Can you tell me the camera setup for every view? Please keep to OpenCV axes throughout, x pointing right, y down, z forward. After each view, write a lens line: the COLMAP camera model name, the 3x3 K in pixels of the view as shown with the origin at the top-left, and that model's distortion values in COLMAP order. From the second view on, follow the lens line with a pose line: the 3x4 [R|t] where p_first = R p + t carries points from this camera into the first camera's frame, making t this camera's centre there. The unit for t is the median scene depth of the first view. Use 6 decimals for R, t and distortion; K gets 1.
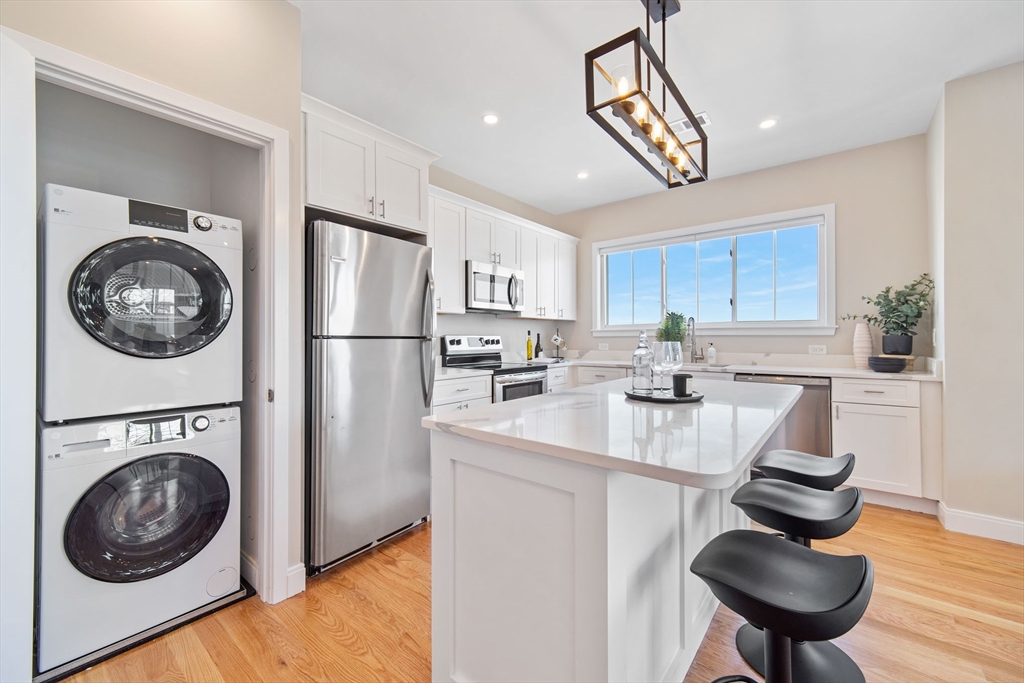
lens RADIAL K [[407.9, 0, 508.9], [0, 407.9, 335.1], [0, 0, 1]] dist [0.001106, 0.001671]
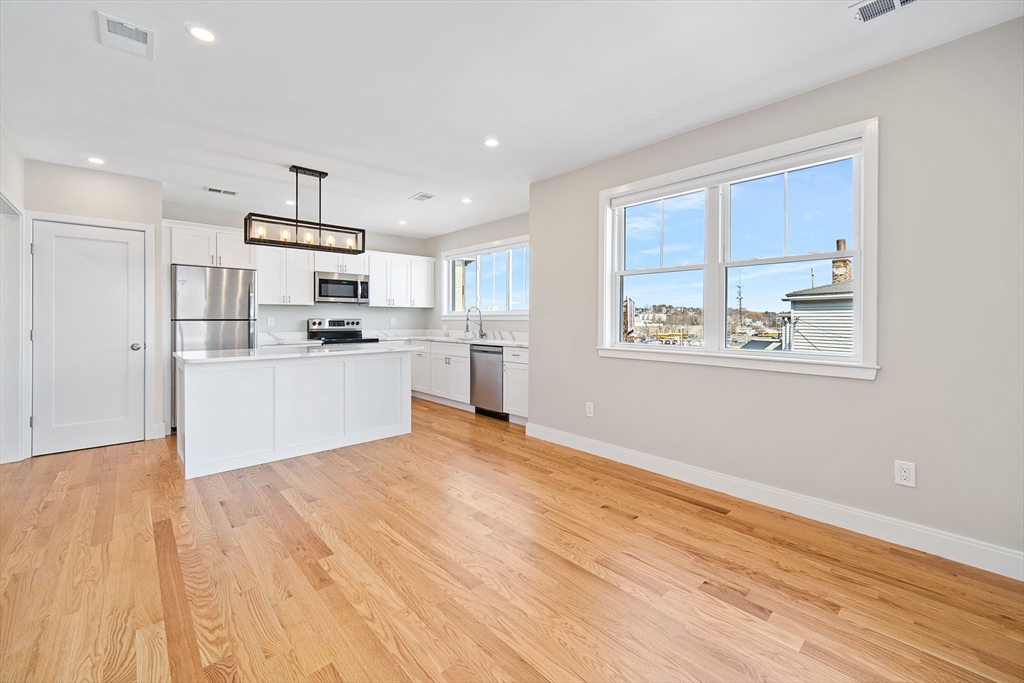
lens RADIAL K [[407.9, 0, 513.3], [0, 407.9, 318.0], [0, 0, 1]] dist [0.001106, 0.001671]
pose [[0.991385, 0.002723, -0.130952, 0.972523], [-0.002293, 0.999991, 0.003433, -0.011481], [0.130960, -0.003103, 0.991383, -0.526411]]
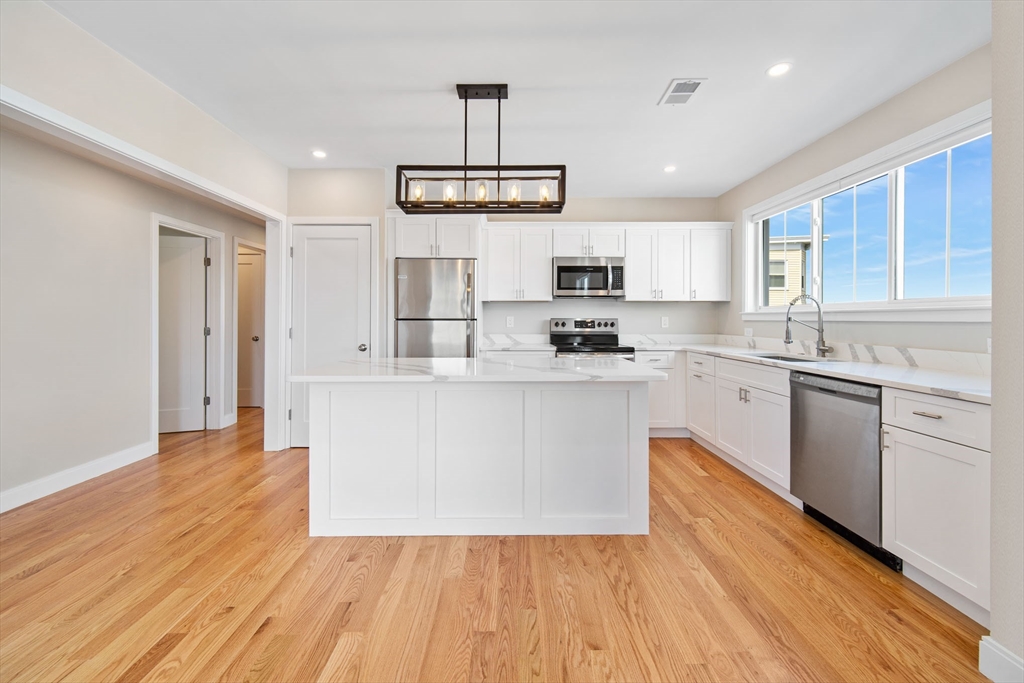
lens RADIAL K [[407.9, 0, 515.2], [0, 407.9, 319.4], [0, 0, 1]] dist [0.001106, 0.001671]
pose [[0.644648, 0.005989, -0.764456, 0.852146], [0.000189, 0.999968, 0.007992, -0.006893], [0.764480, -0.005297, 0.644626, 0.135520]]
